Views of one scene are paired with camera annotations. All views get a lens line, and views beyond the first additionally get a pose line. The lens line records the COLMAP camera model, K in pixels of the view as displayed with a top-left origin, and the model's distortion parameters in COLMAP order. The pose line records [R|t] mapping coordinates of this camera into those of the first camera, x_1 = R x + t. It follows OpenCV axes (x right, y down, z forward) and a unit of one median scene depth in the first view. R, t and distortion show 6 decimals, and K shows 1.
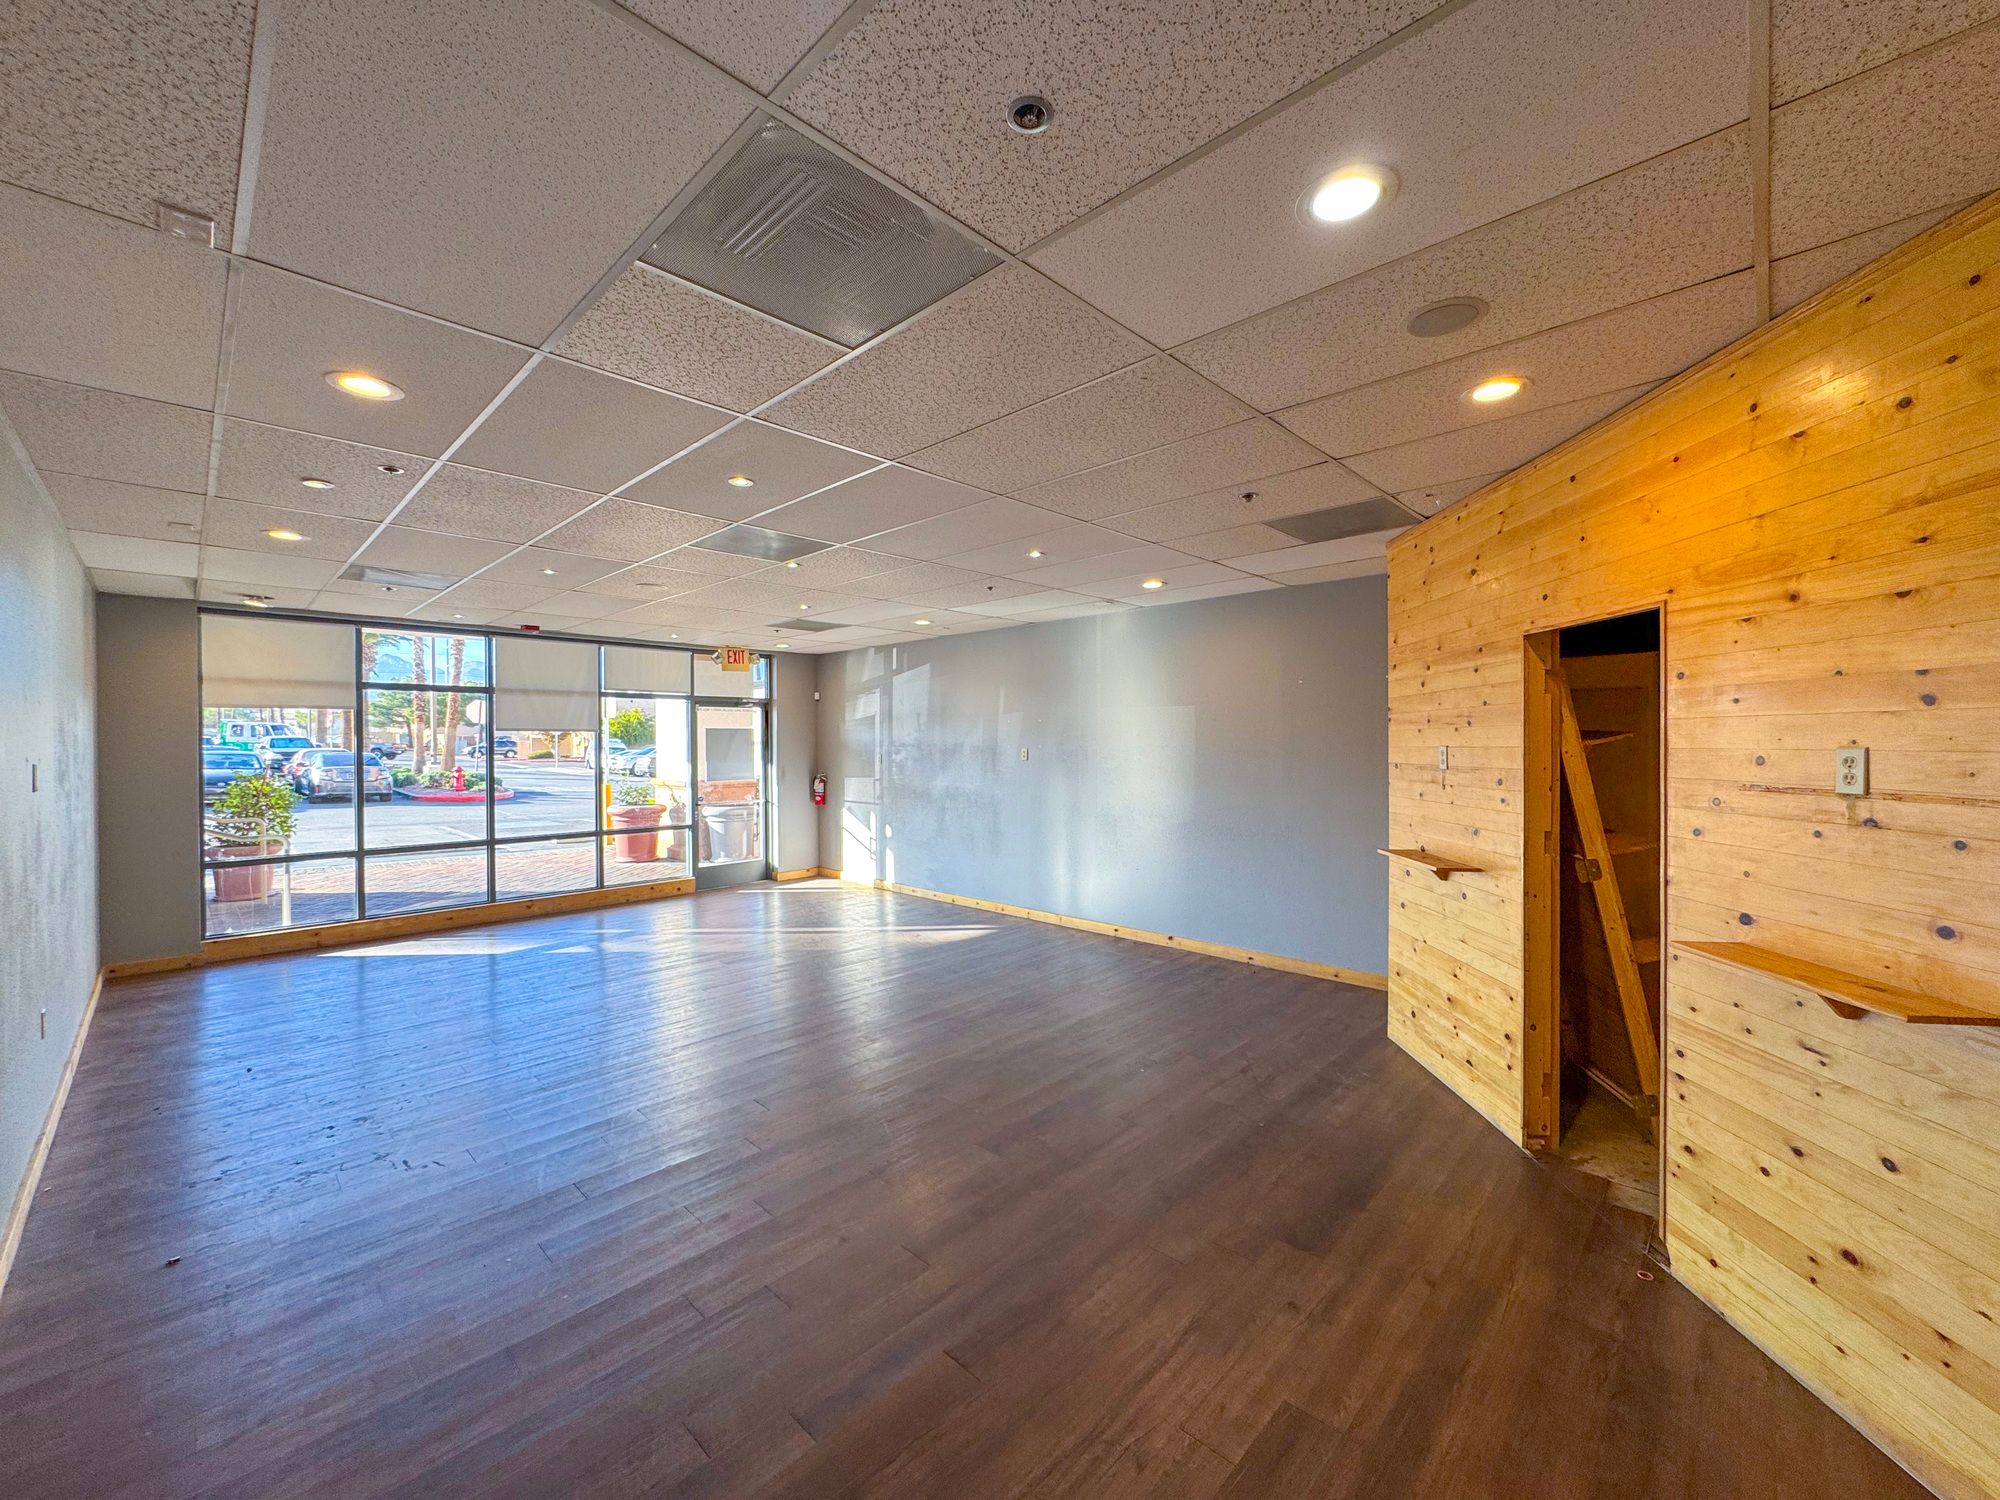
lens RADIAL K [[796.1, 0, 997.2], [0, 796.1, 743.0], [0, 0, 1]] dist [-0.001419, -0.000454]
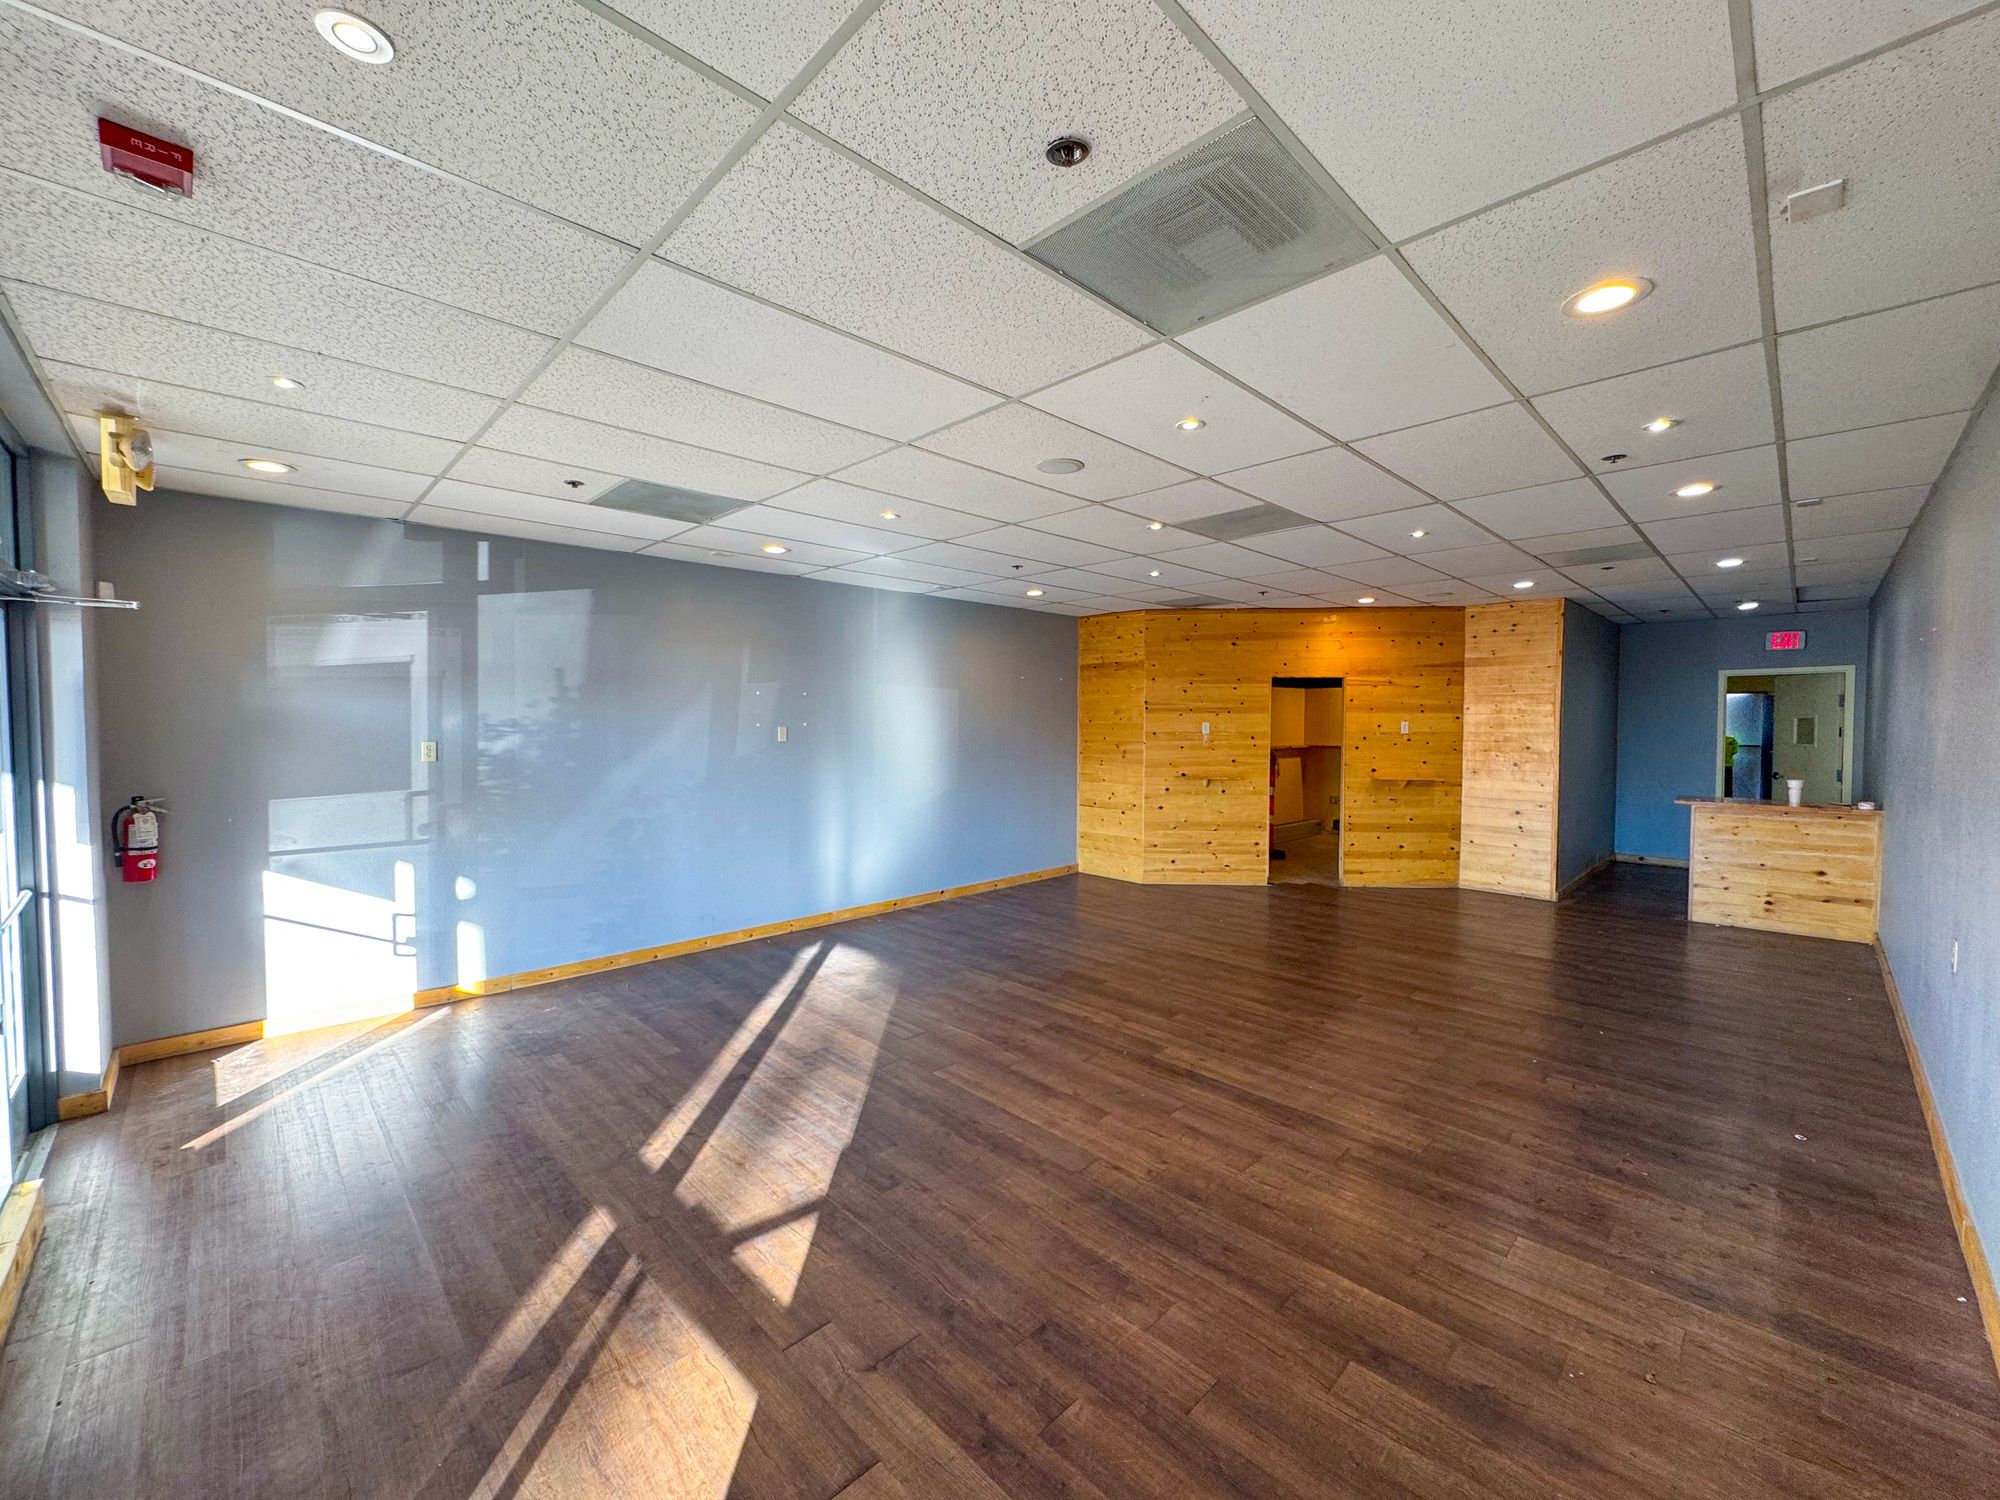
lens RADIAL K [[796.1, 0, 996.8], [0, 796.1, 752.5], [0, 0, 1]] dist [-0.001419, -0.000454]
pose [[0.027287, -0.032377, 0.999103, -0.650225], [0.003464, 0.999472, 0.032295, 0.005877], [-0.999622, 0.002580, 0.027385, 0.632994]]
